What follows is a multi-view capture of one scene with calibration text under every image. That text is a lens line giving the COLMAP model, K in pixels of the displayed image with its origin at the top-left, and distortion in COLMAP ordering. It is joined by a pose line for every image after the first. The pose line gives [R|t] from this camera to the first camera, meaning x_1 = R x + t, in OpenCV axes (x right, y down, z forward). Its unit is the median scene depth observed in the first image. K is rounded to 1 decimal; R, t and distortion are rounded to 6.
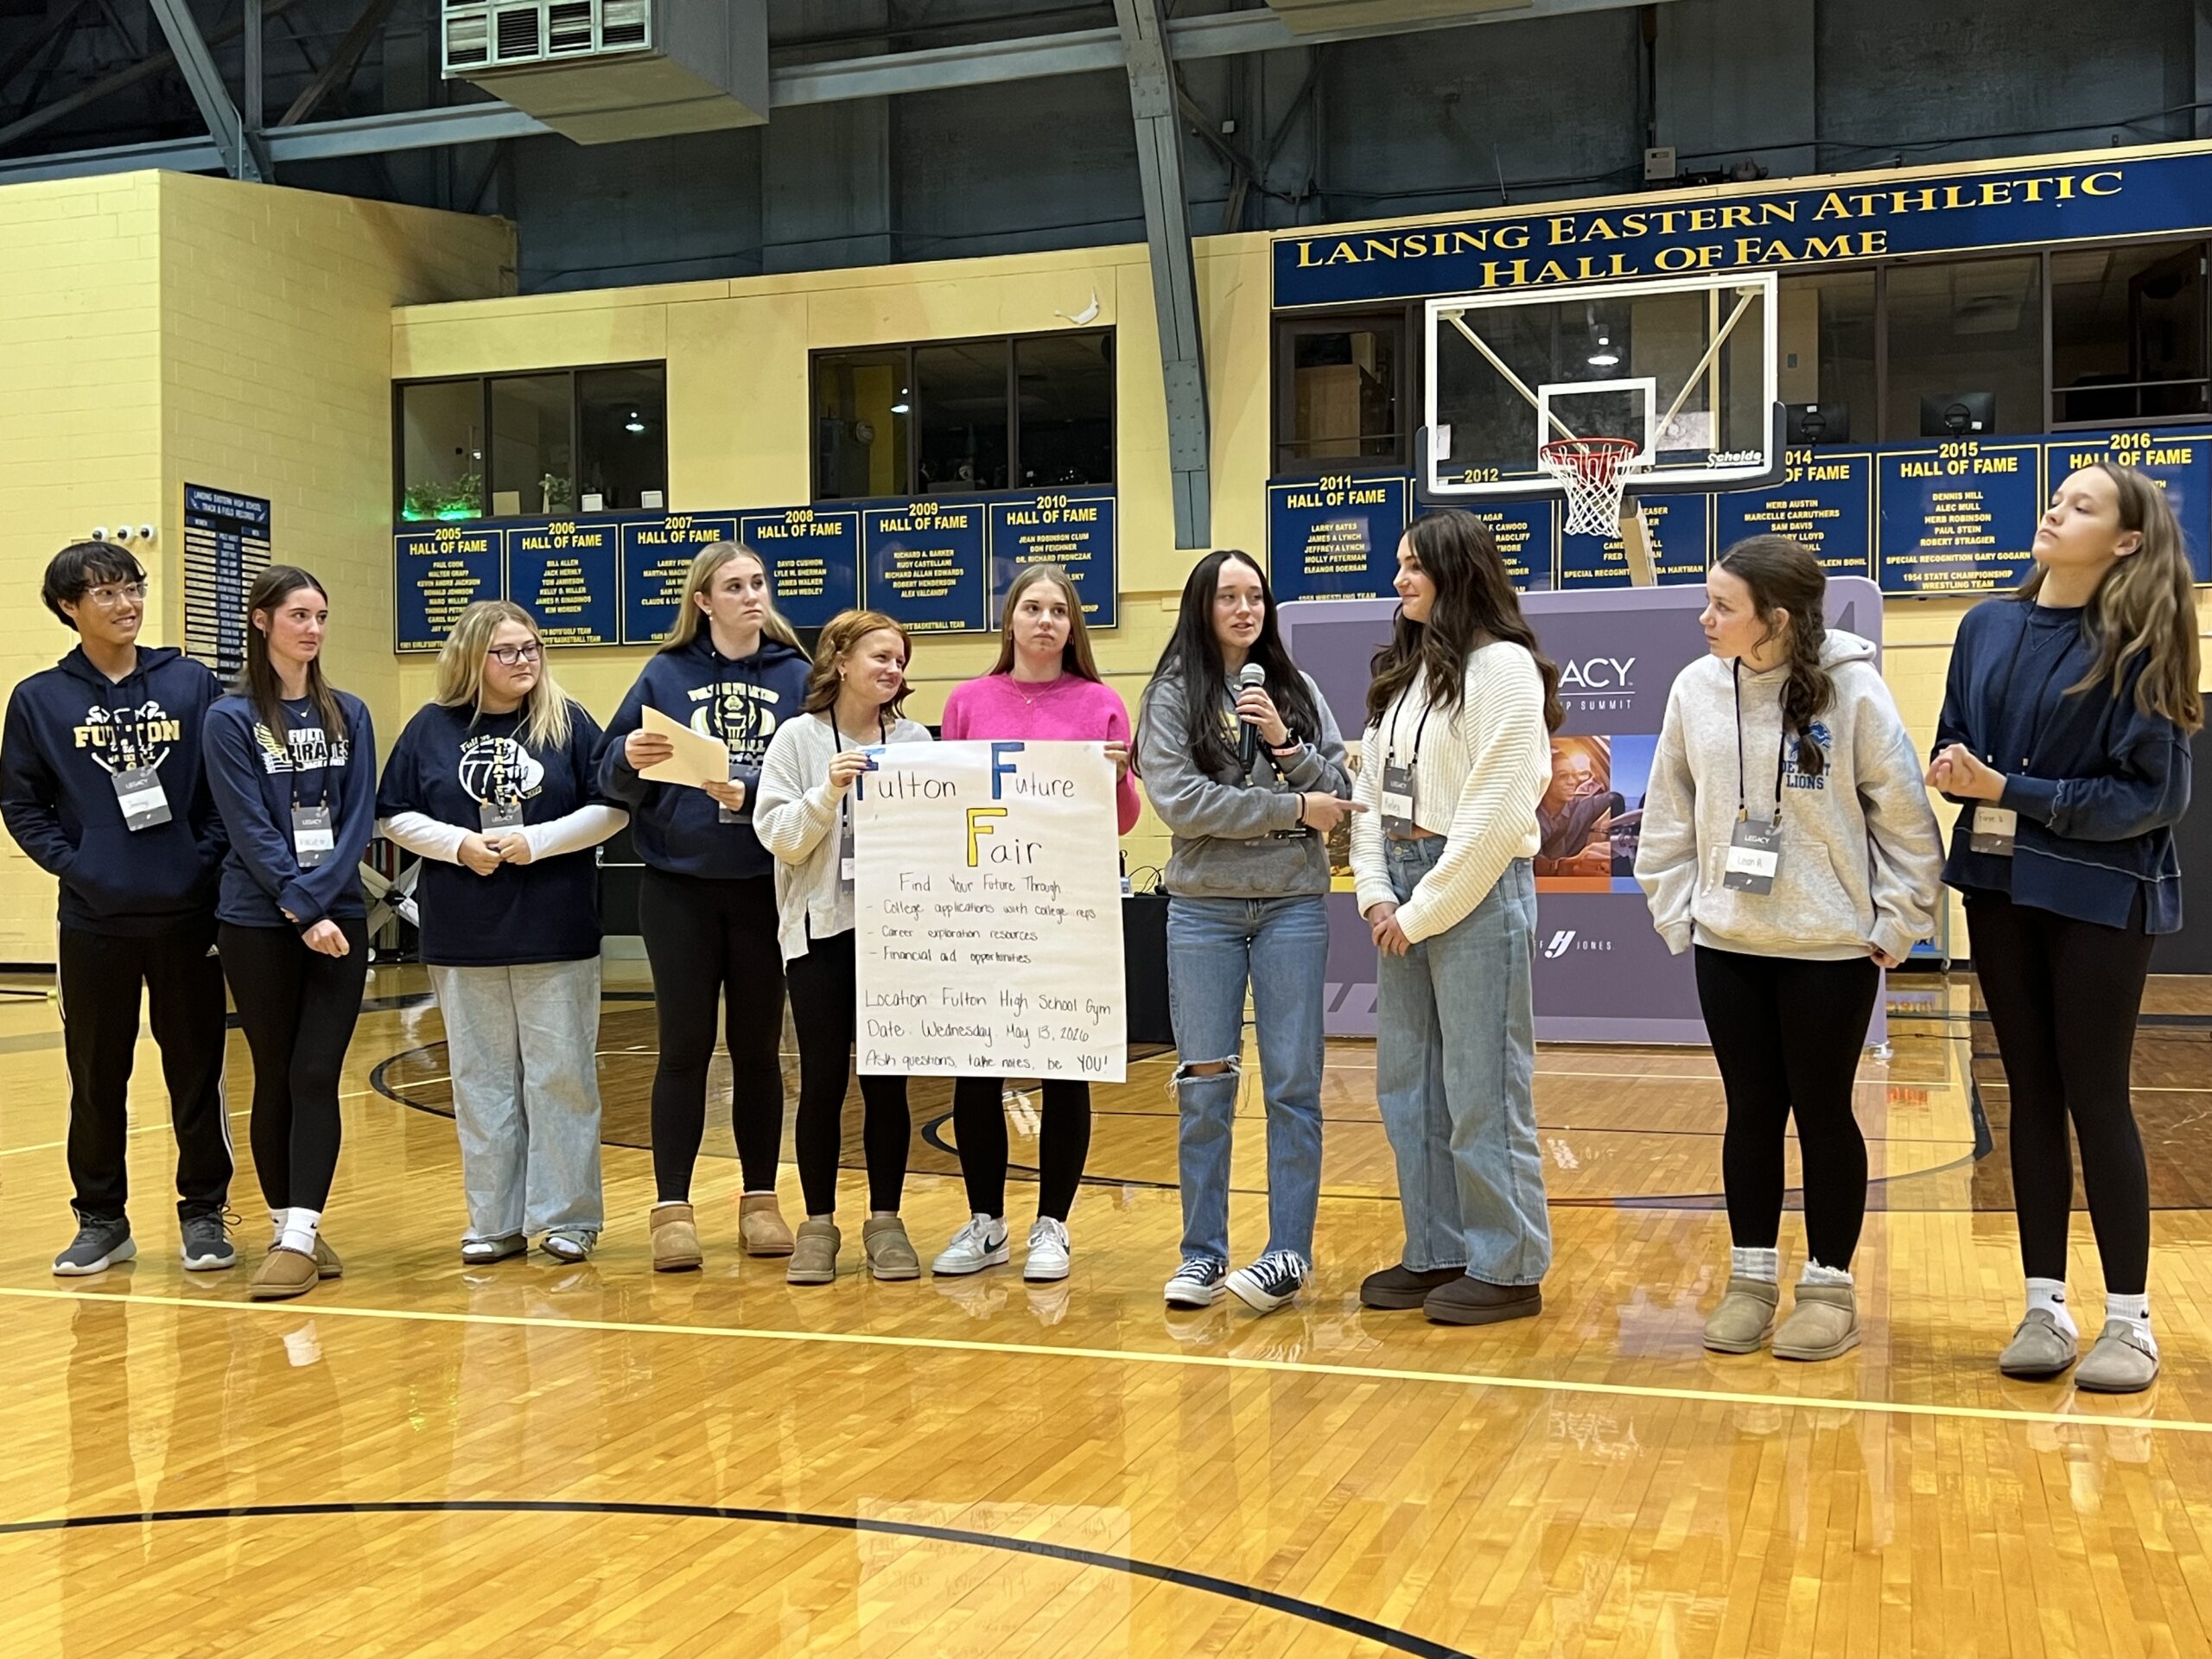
lens RADIAL K [[2413.1, 0, 1091.0], [0, 2413.1, 859.3], [0, 0, 1]] dist [0.086761, 0.000000]
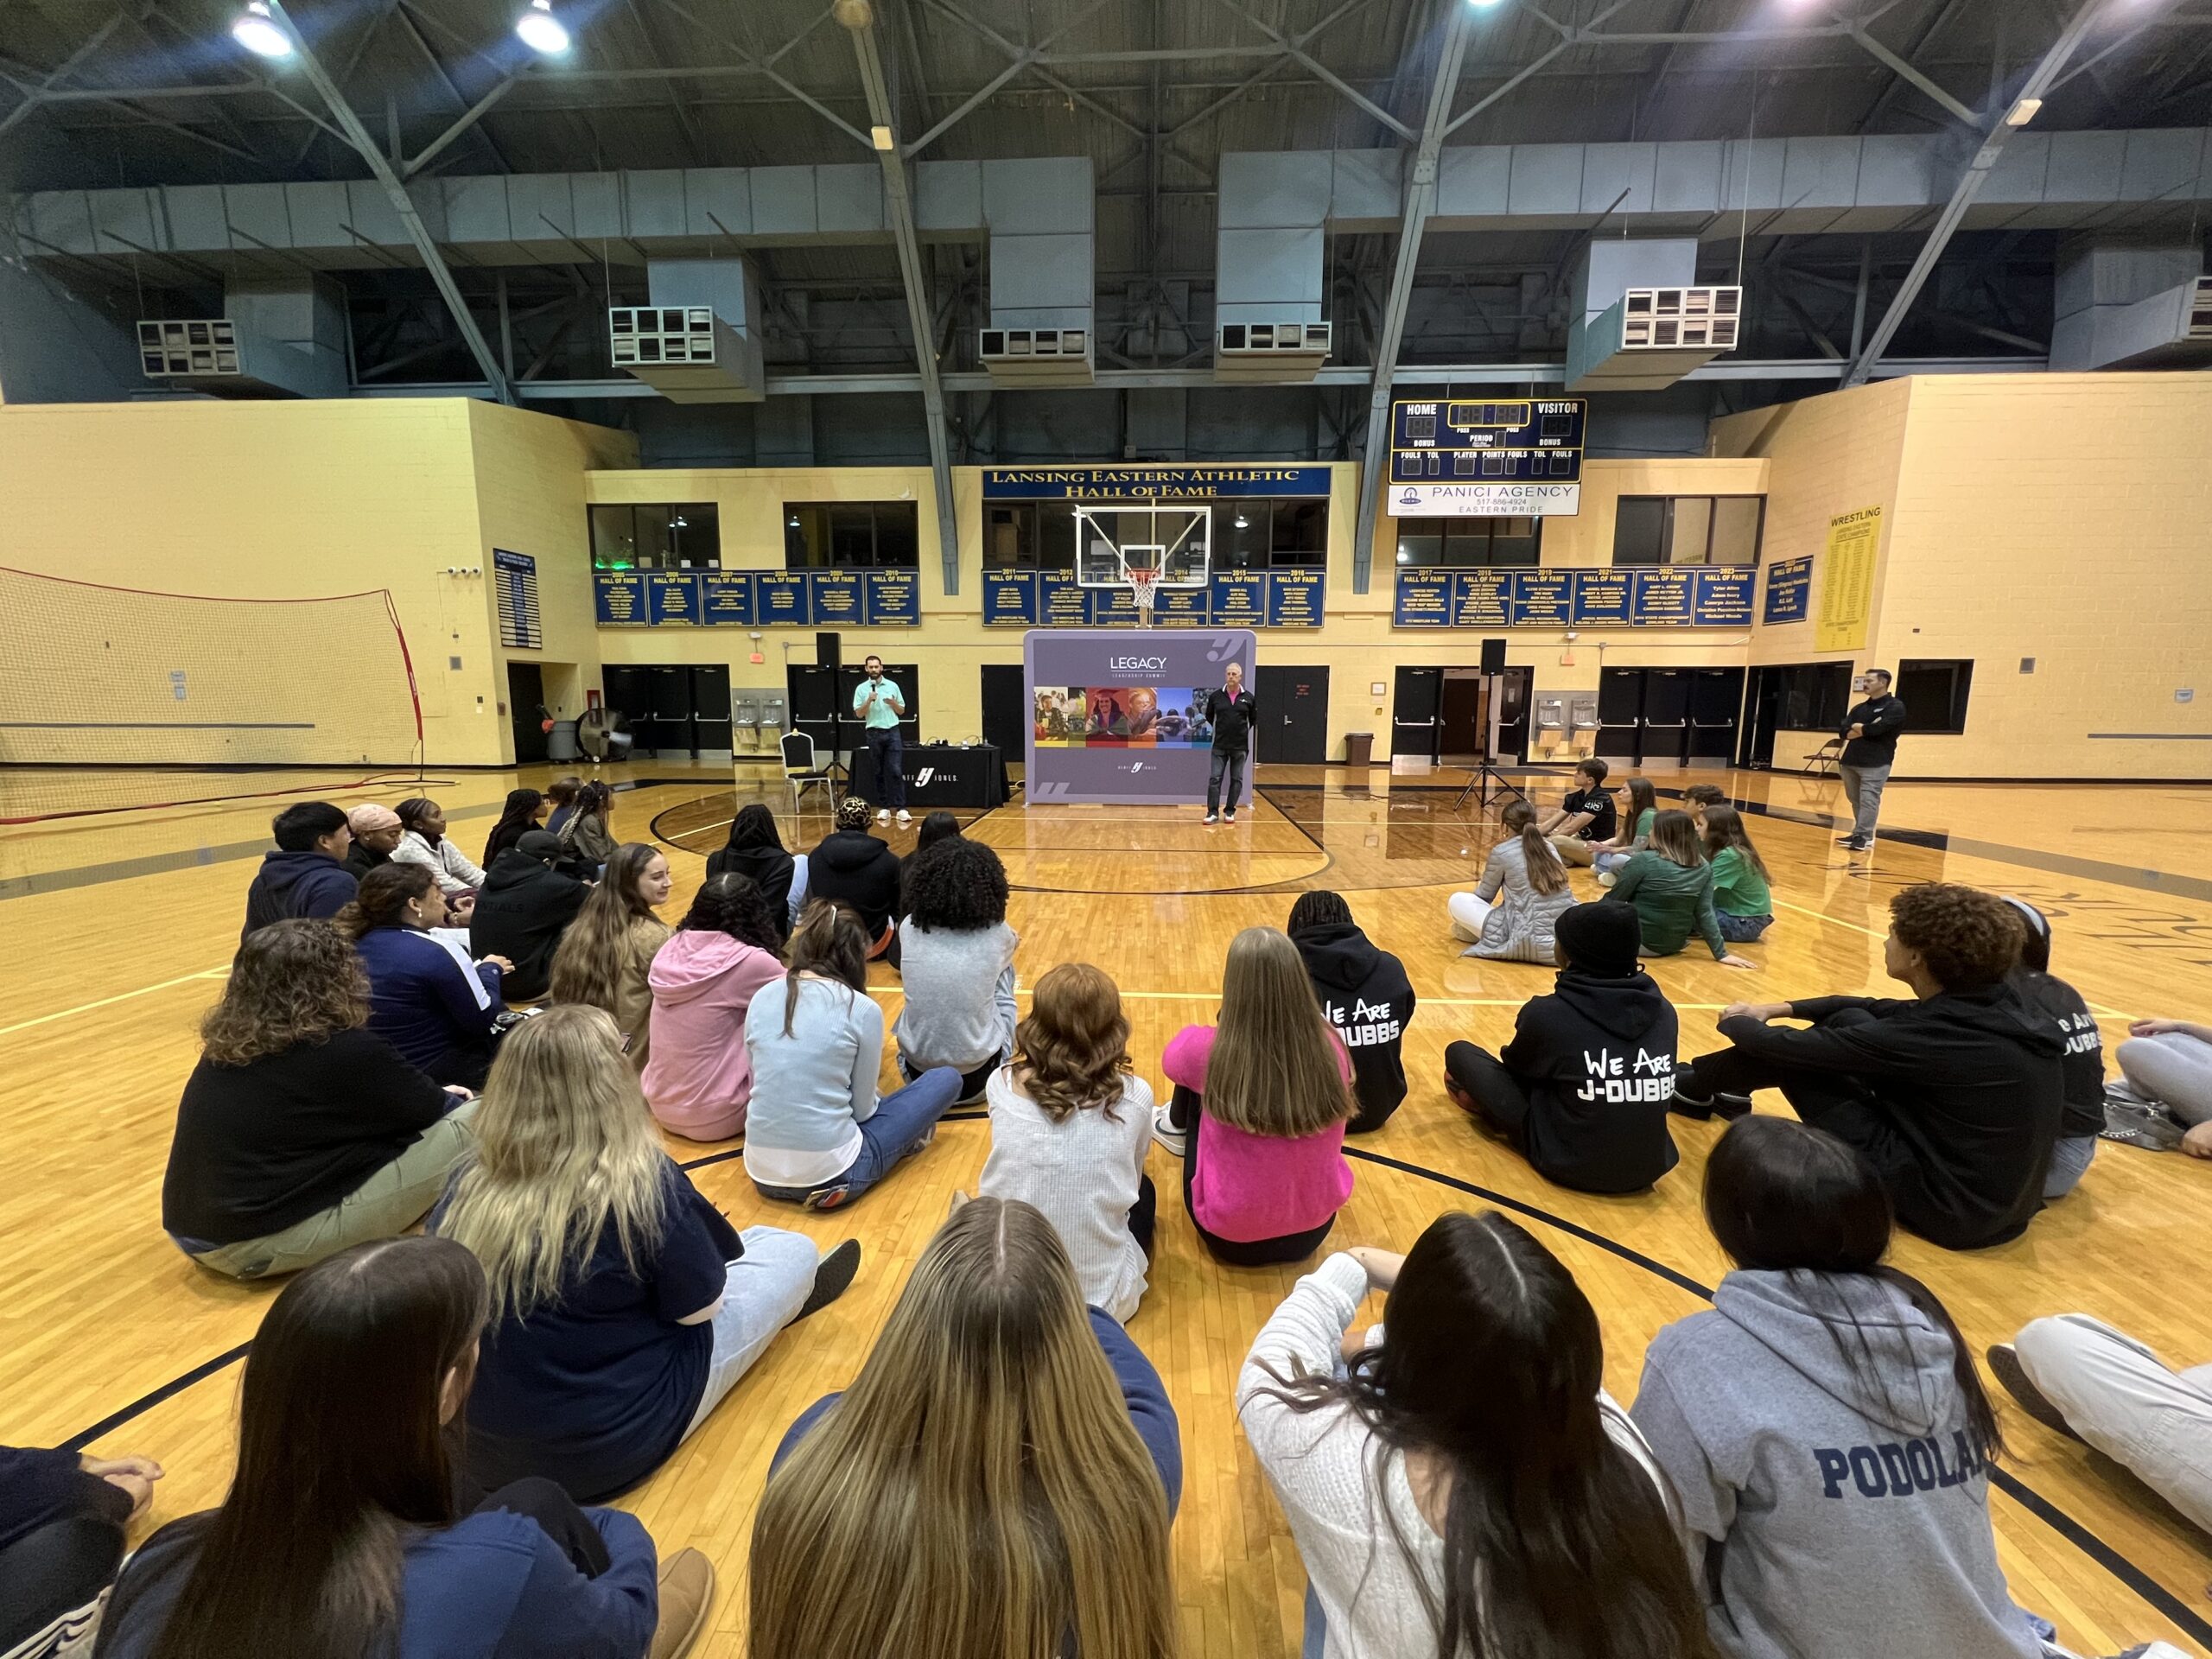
lens RADIAL K [[890.2, 0, 1105.2], [0, 890.2, 838.0], [0, 0, 1]] dist [-0.003344, 0.000992]
pose [[0.963157, -0.030218, 0.267238, -0.057605], [-0.010197, 0.988850, 0.148563, -0.018577], [-0.268747, -0.145814, 0.952110, 0.043168]]
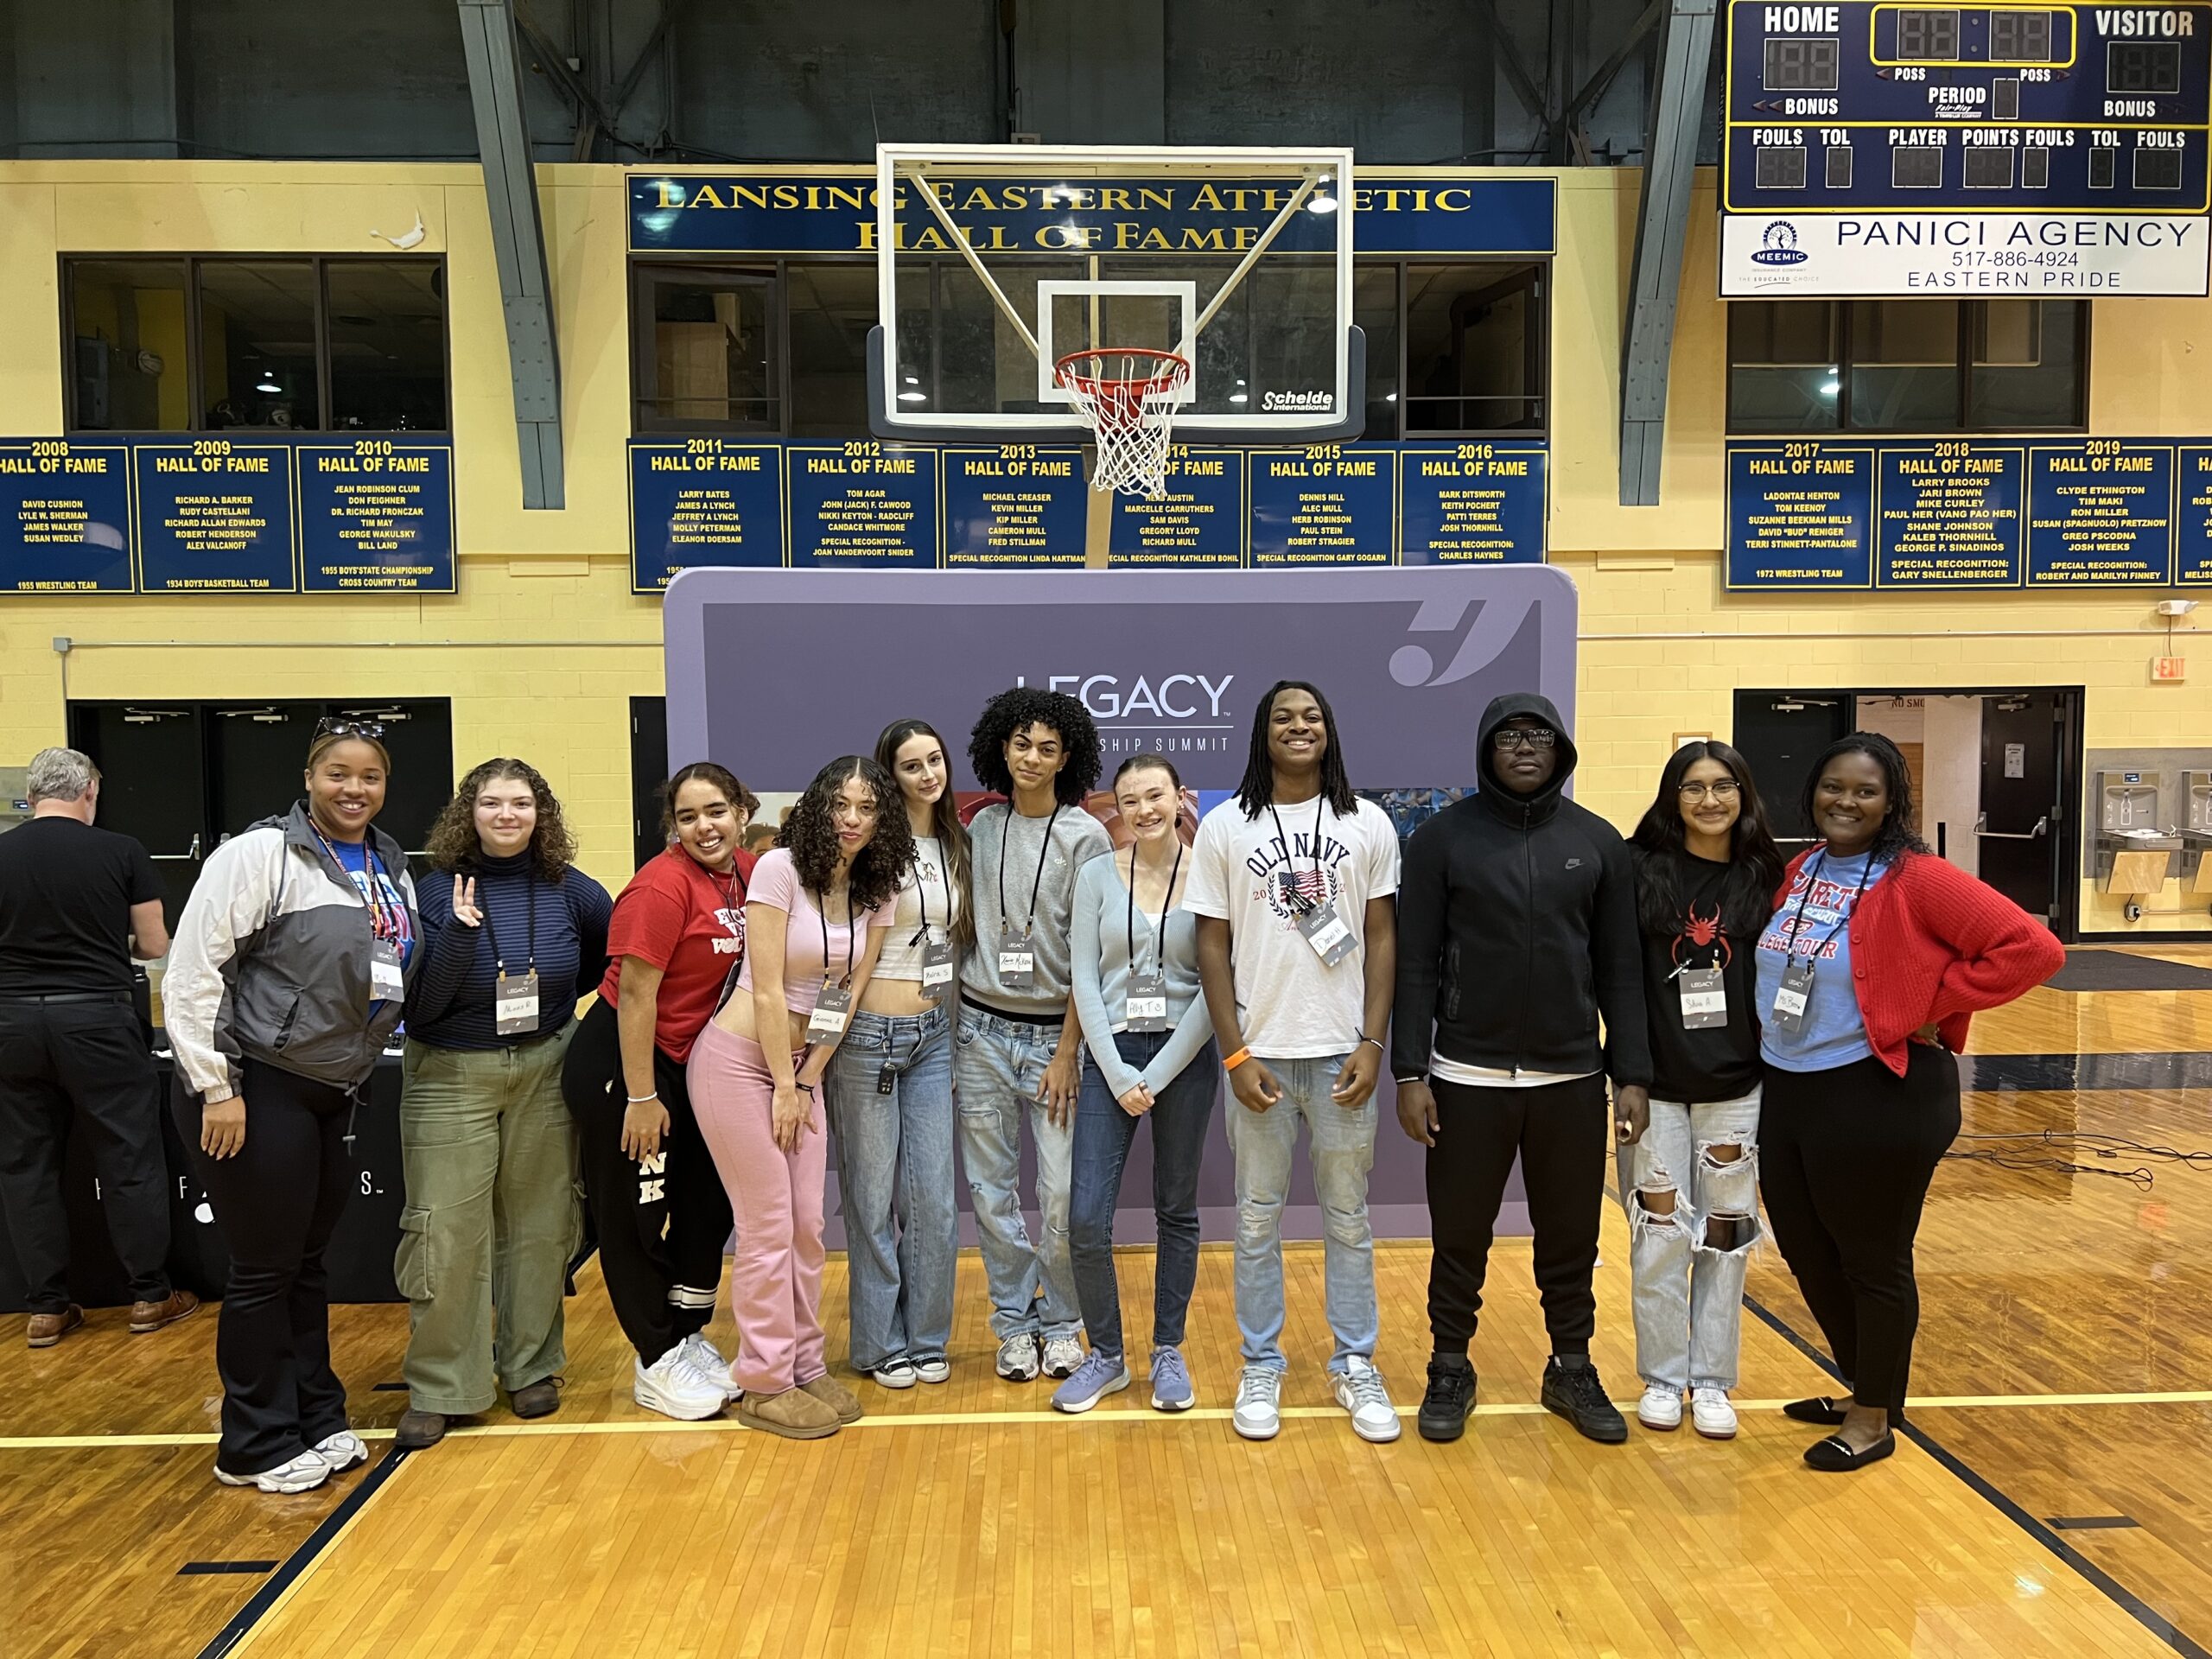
lens RADIAL K [[1646.7, 0, 1112.4], [0, 1646.7, 848.5], [0, 0, 1]] dist [0.044816, -0.047941]
pose [[0.934157, -0.021426, 0.356219, 0.017047], [0.002535, 0.998569, 0.053414, -0.033600], [-0.356854, -0.048994, 0.932874, 0.332009]]
